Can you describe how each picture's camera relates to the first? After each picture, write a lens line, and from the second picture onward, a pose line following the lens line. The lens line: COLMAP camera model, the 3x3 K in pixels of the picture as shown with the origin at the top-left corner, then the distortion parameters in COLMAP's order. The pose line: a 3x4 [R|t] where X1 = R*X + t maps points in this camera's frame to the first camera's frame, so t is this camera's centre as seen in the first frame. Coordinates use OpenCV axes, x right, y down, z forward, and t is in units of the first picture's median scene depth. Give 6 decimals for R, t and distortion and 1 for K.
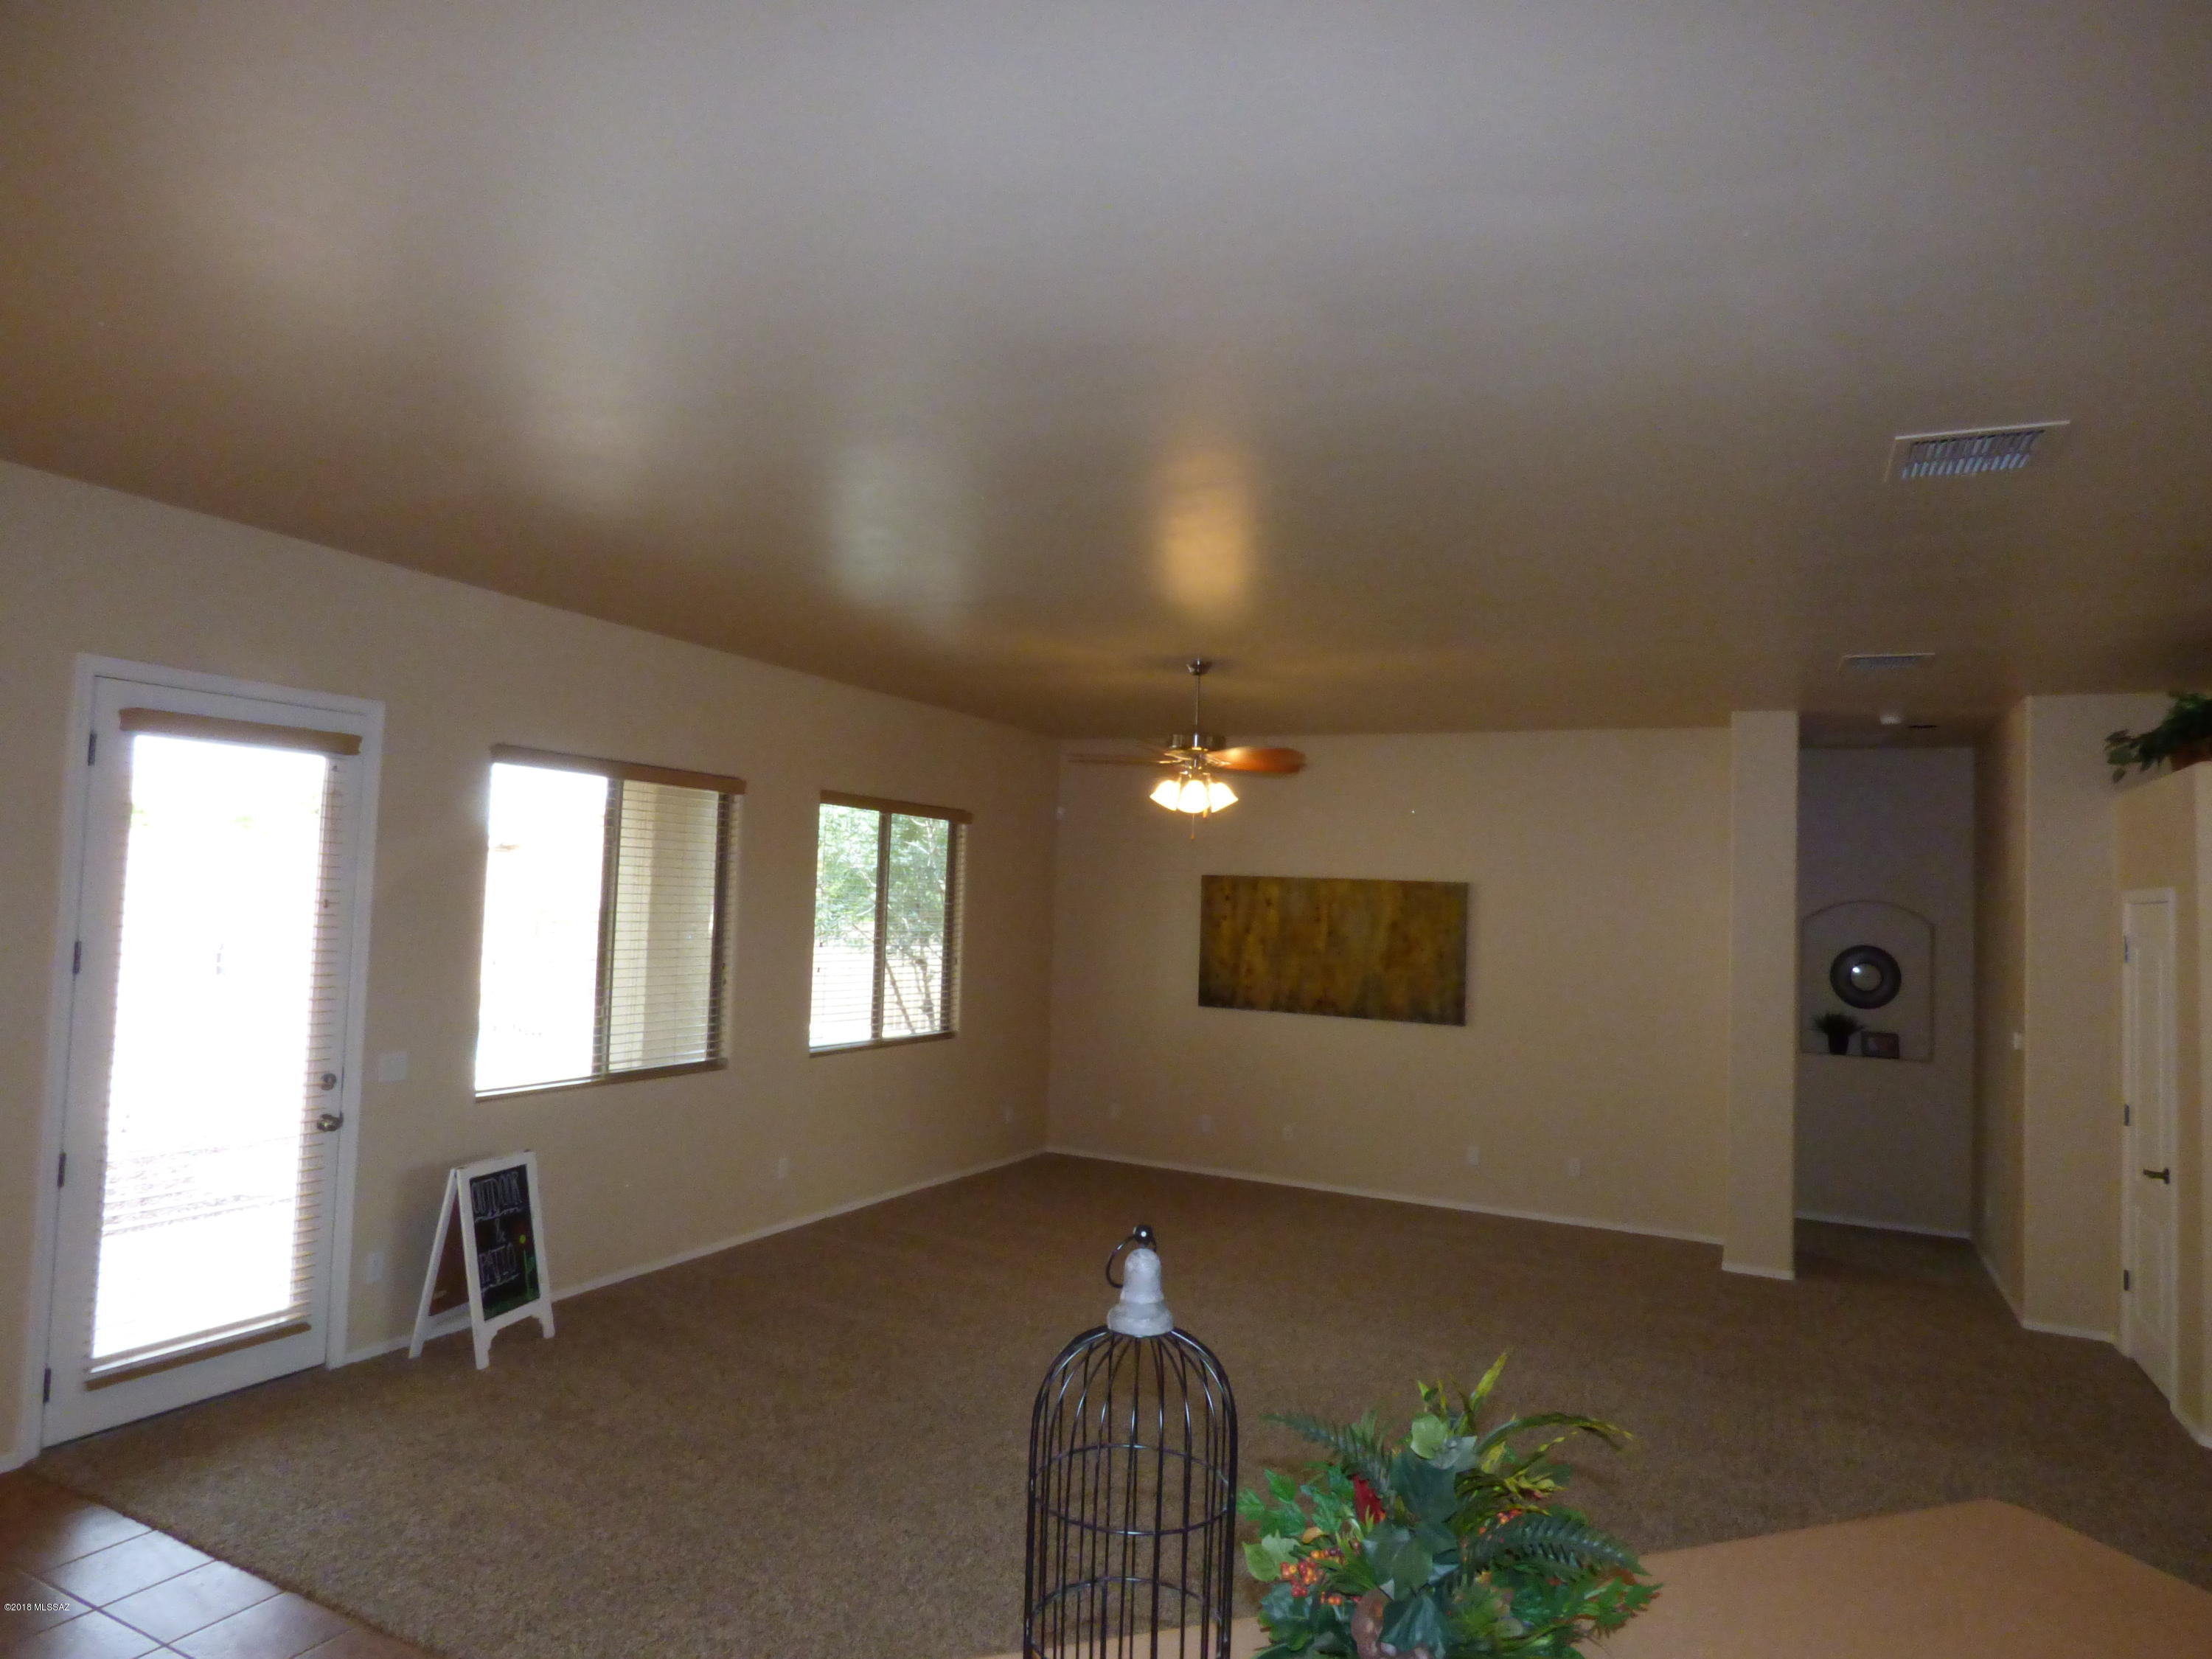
lens RADIAL K [[1315.2, 0, 1106.0], [0, 1315.2, 829.5], [0, 0, 1]] dist [-0.007602, -0.001484]
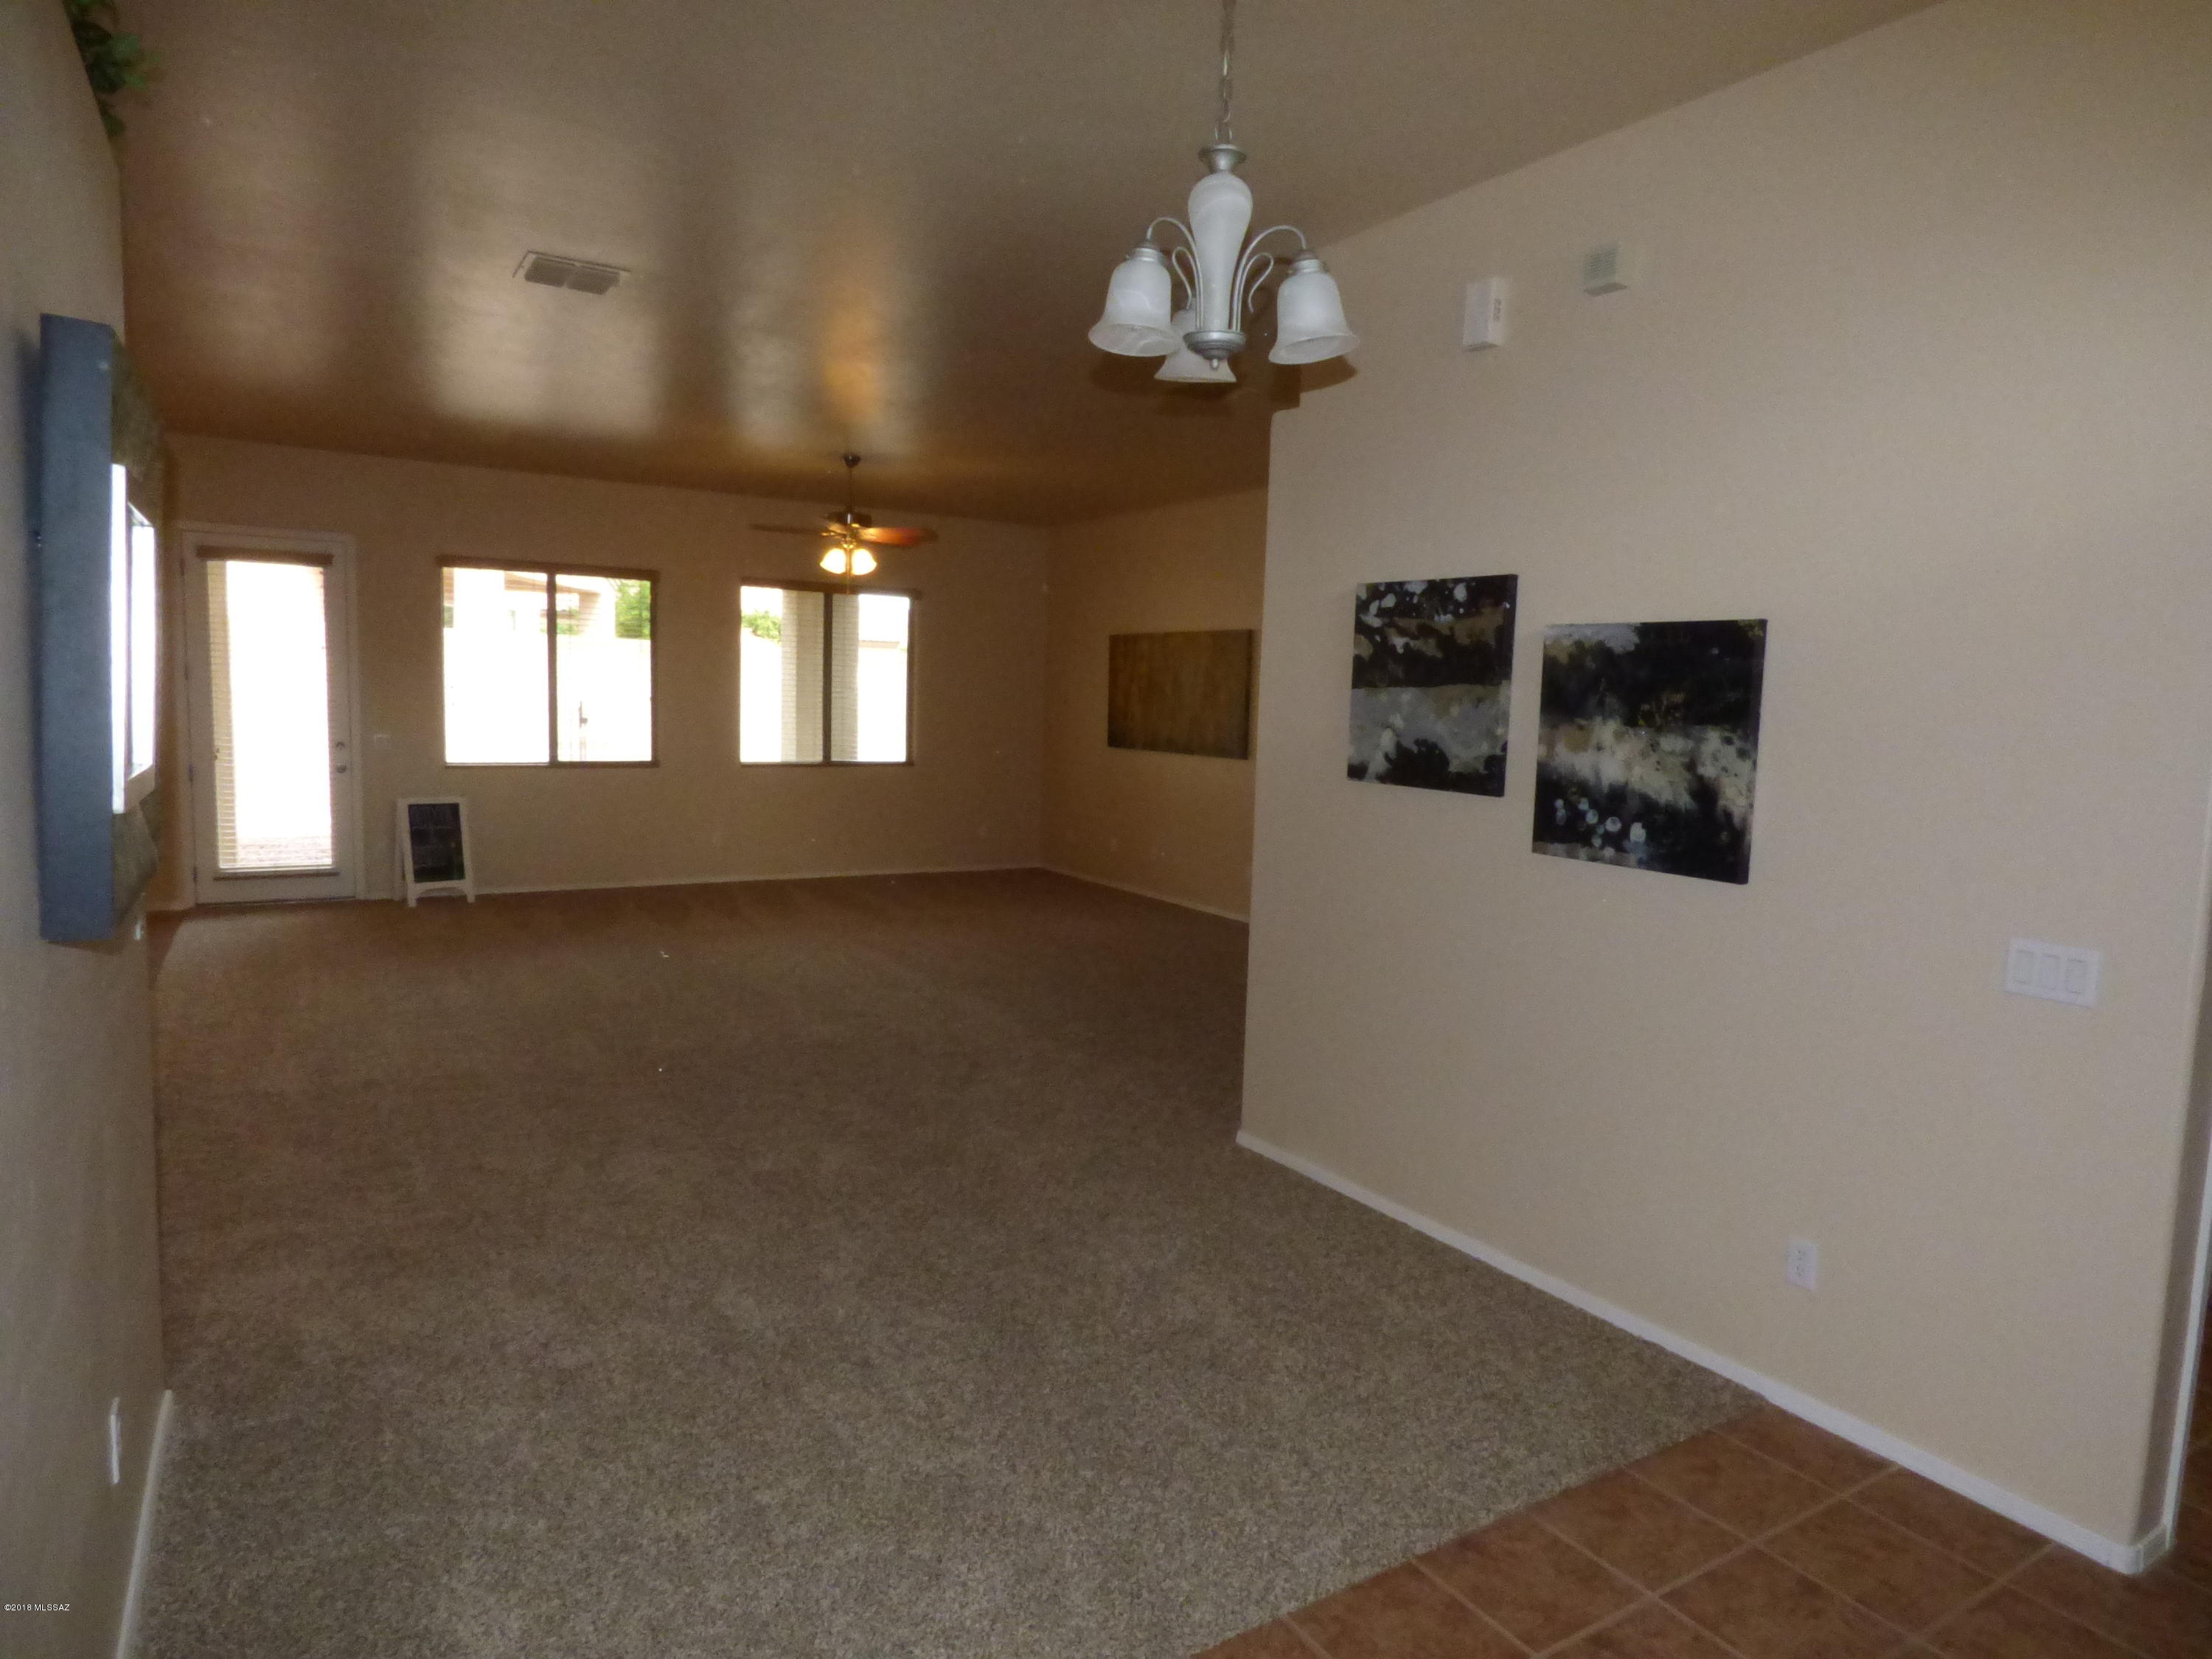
lens RADIAL K [[1315.2, 0, 1106.0], [0, 1315.2, 829.5], [0, 0, 1]] dist [-0.007602, -0.001484]
pose [[0.852529, 0.044108, -0.520815, 0.842479], [0.030129, 0.990629, 0.133216, 0.061900], [0.521810, -0.129262, 0.843211, -0.006328]]
